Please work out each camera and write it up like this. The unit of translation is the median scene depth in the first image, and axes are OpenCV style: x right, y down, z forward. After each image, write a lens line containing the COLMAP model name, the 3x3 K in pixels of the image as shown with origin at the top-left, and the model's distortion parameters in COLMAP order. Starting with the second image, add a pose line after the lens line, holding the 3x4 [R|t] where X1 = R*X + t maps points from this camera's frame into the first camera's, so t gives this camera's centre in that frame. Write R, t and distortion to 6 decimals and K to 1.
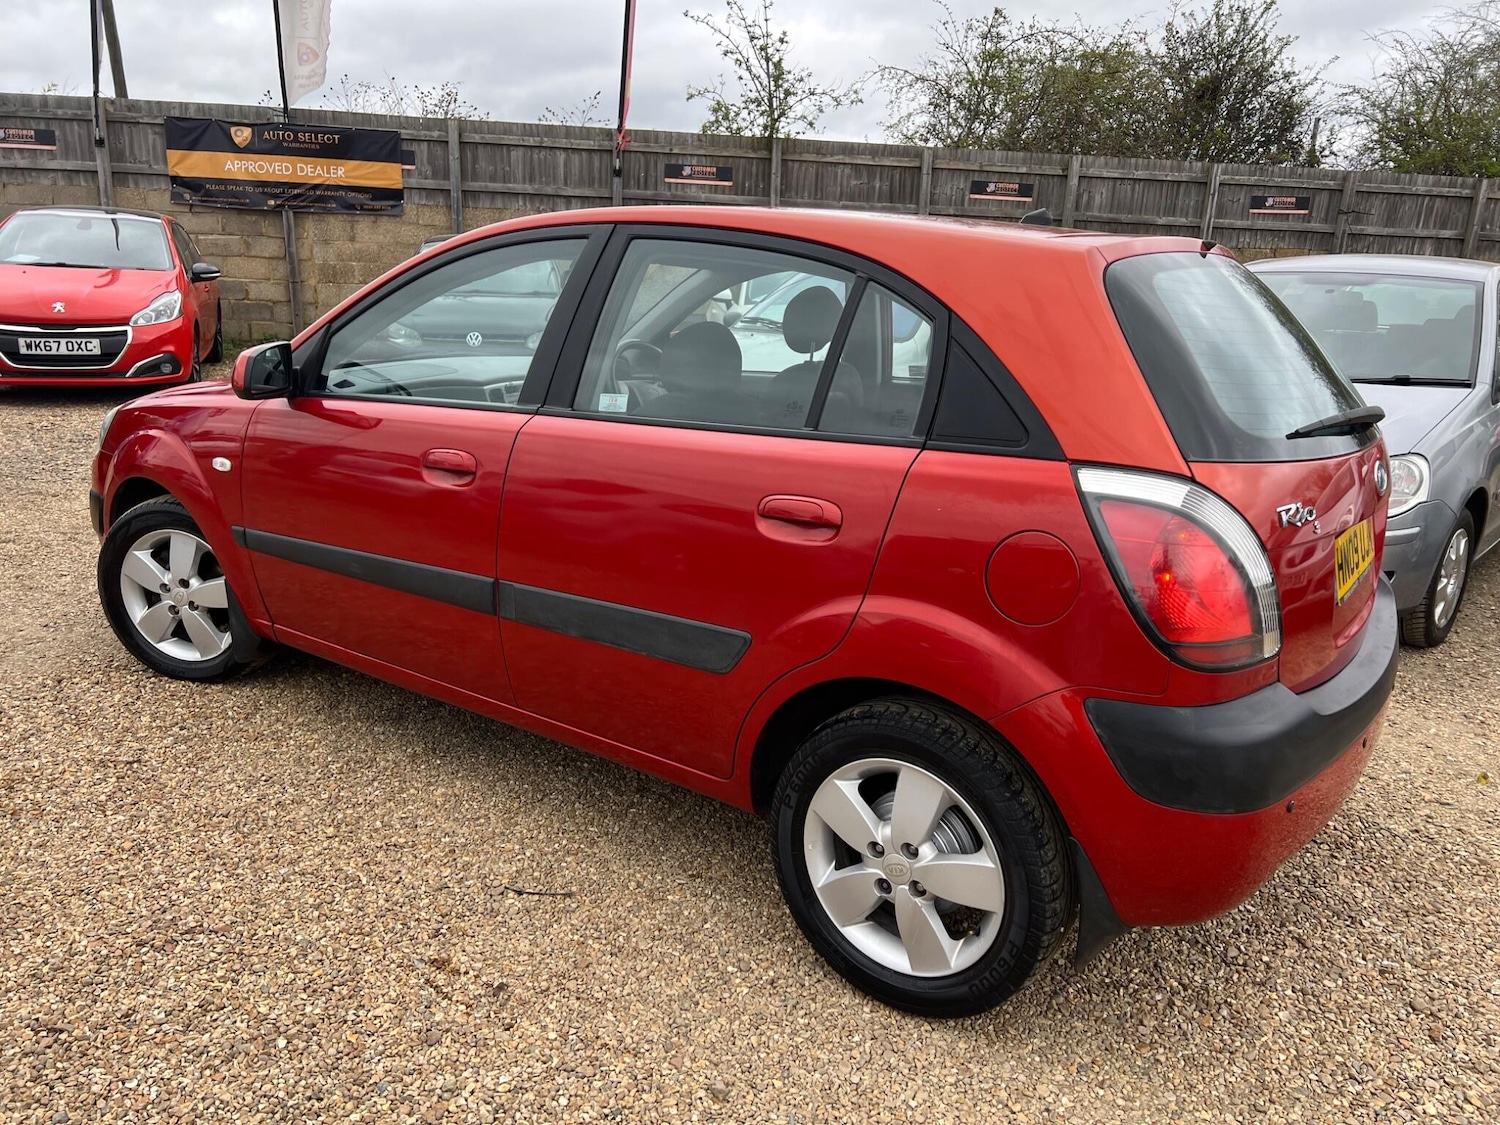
lens RADIAL K [[1104.2, 0, 751.5], [0, 1104.2, 557.5], [0, 0, 1]] dist [0.056714, -0.058943]
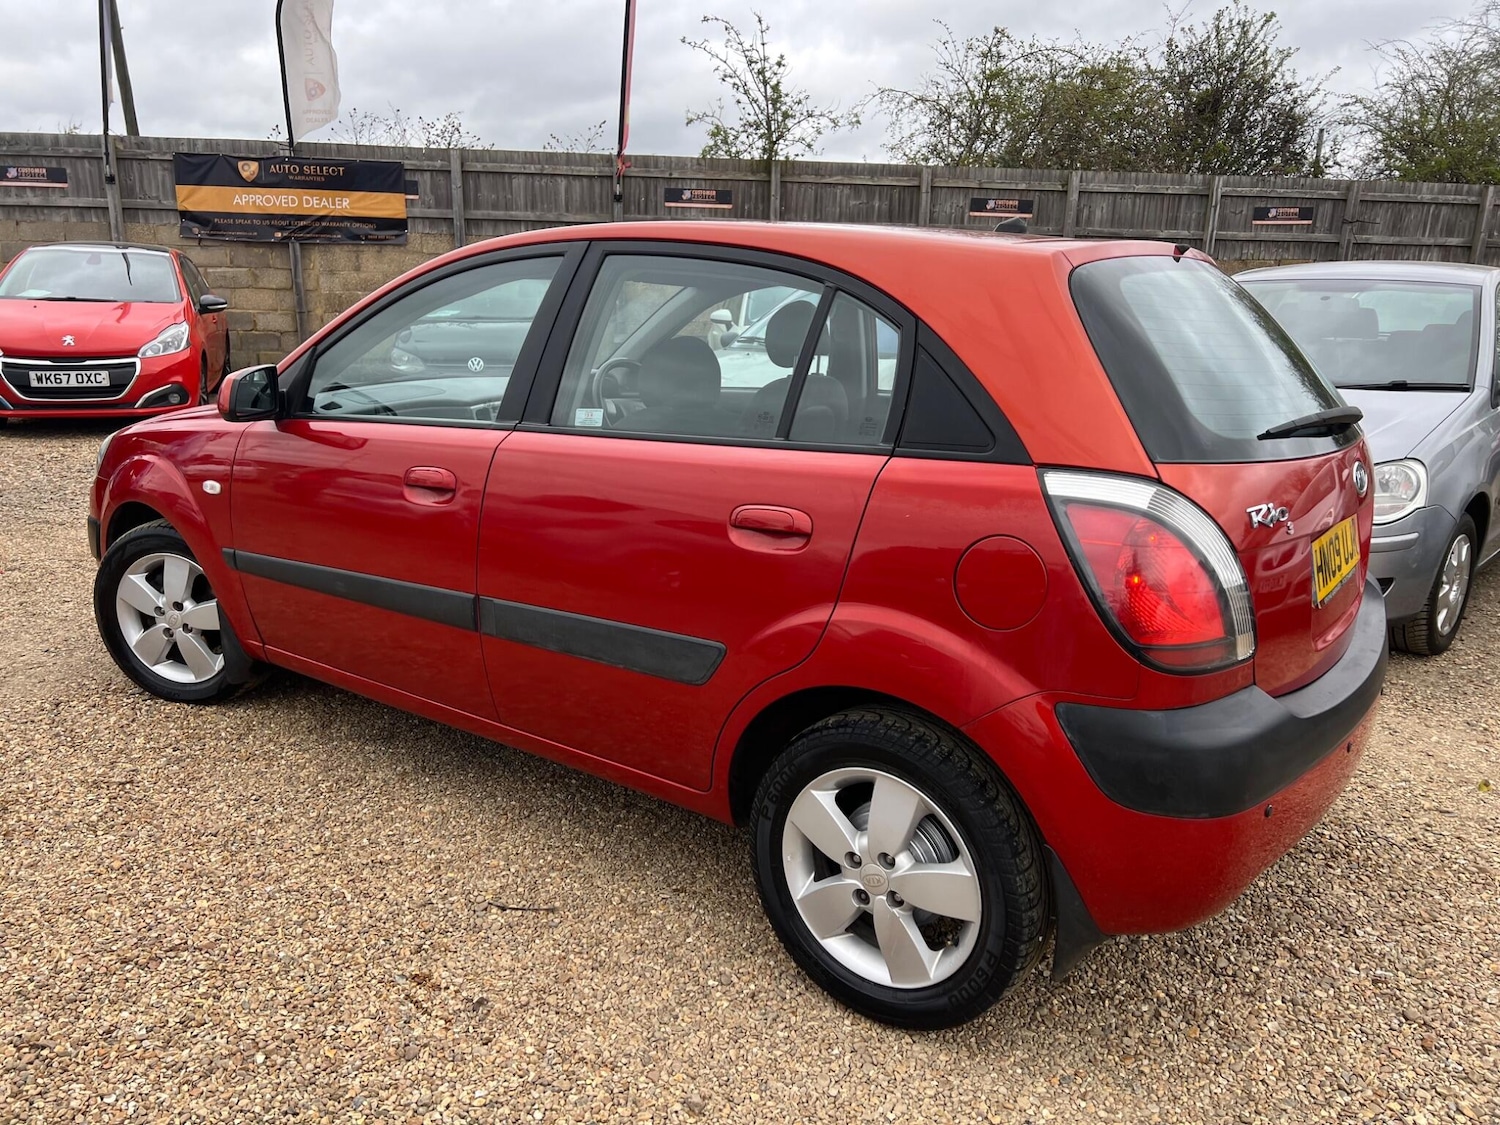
lens RADIAL K [[1104.1, 0, 740.5], [0, 1104.1, 561.9], [0, 0, 1]] dist [0.057232, -0.059839]
pose [[0.999662, -0.014659, -0.021480, 0.030017], [0.014303, 0.999759, -0.016664, 0.009444], [0.021719, 0.016351, 0.999630, -0.000042]]
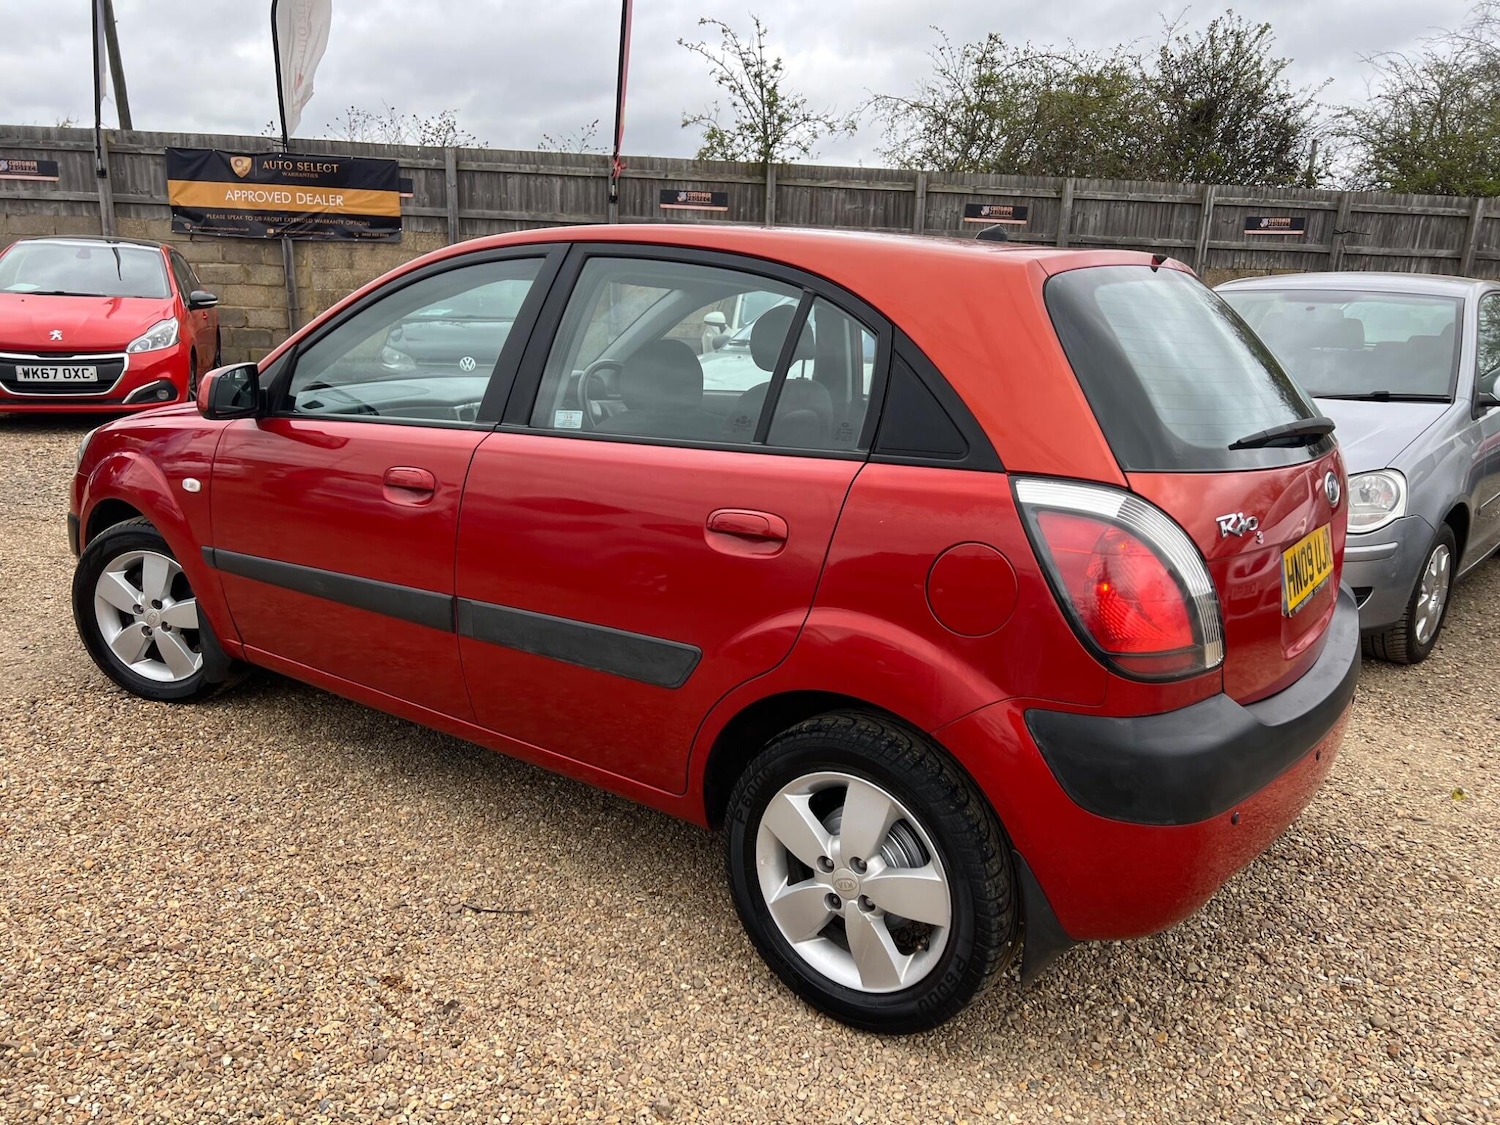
lens RADIAL K [[1104.0, 0, 750.0], [0, 1104.0, 562.5], [0, 0, 1]] dist [0.057382, -0.060308]
pose [[0.999942, -0.005204, -0.009419, 0.045392], [0.005036, 0.999829, -0.017819, 0.008195], [0.009510, 0.017770, 0.999797, -0.000608]]
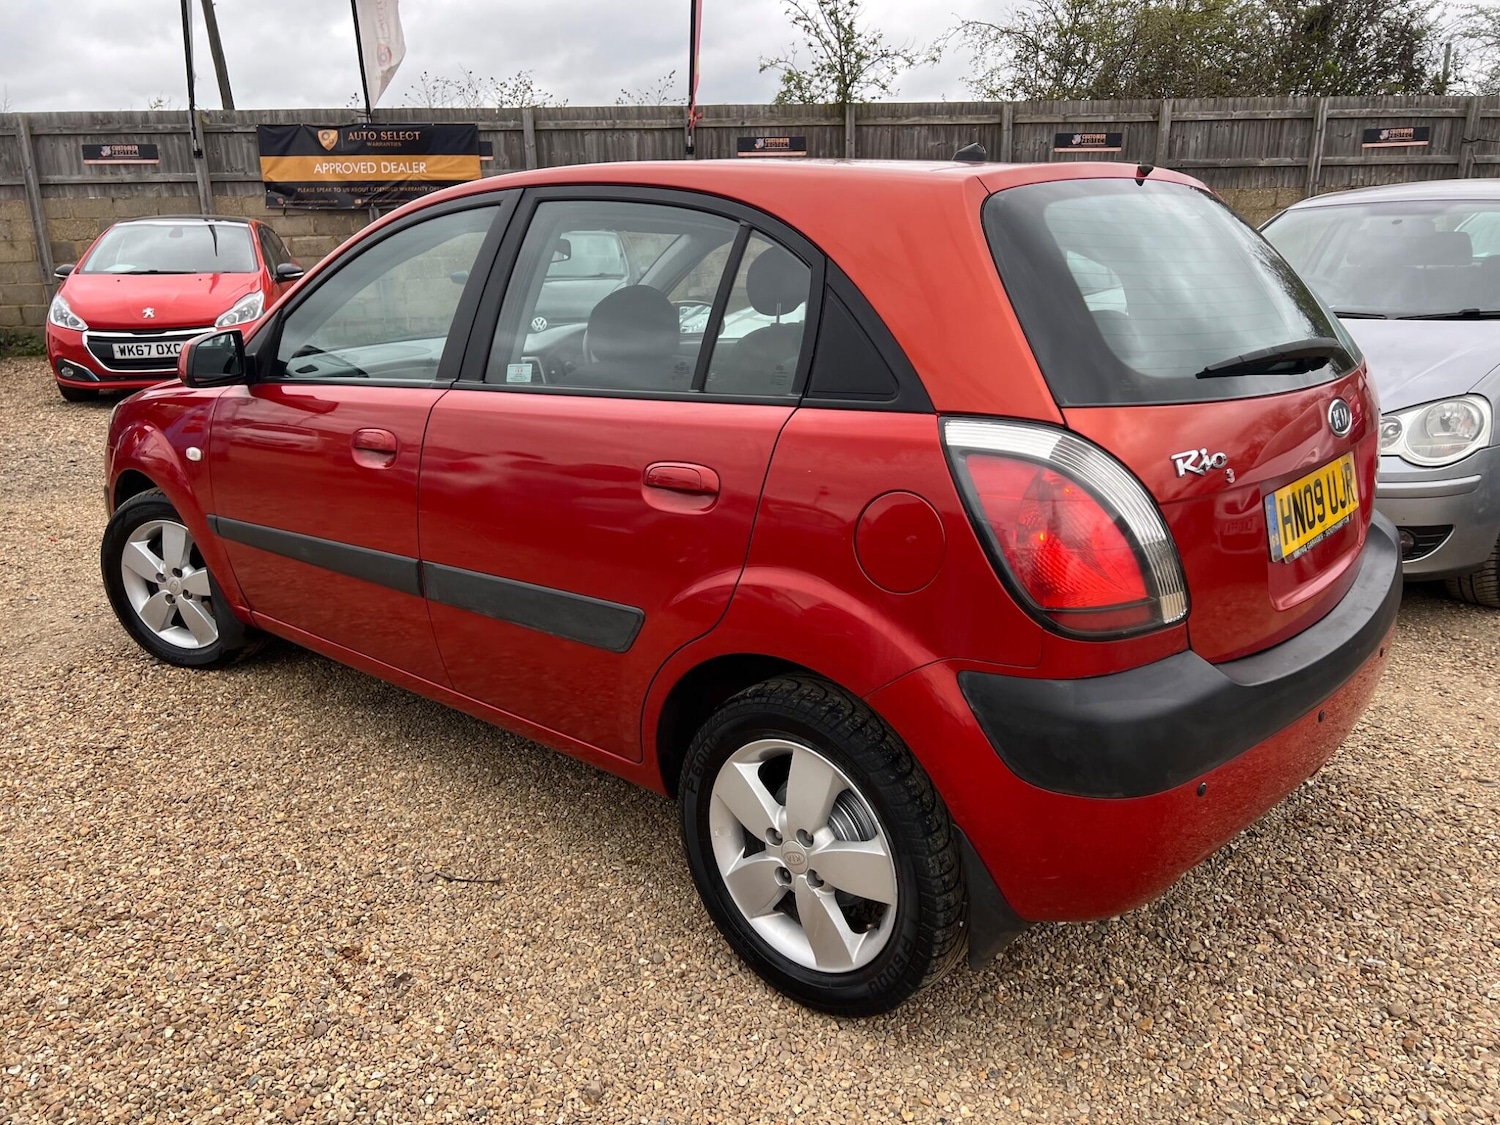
lens RADIAL K [[1102.2, 0, 766.4], [0, 1102.2, 543.7], [0, 0, 1]] dist [0.058247, -0.063052]
pose [[0.993912, -0.028724, -0.106371, 0.175112], [0.029619, 0.999538, 0.006845, 0.007578], [0.106125, -0.009954, 0.994303, 0.058628]]
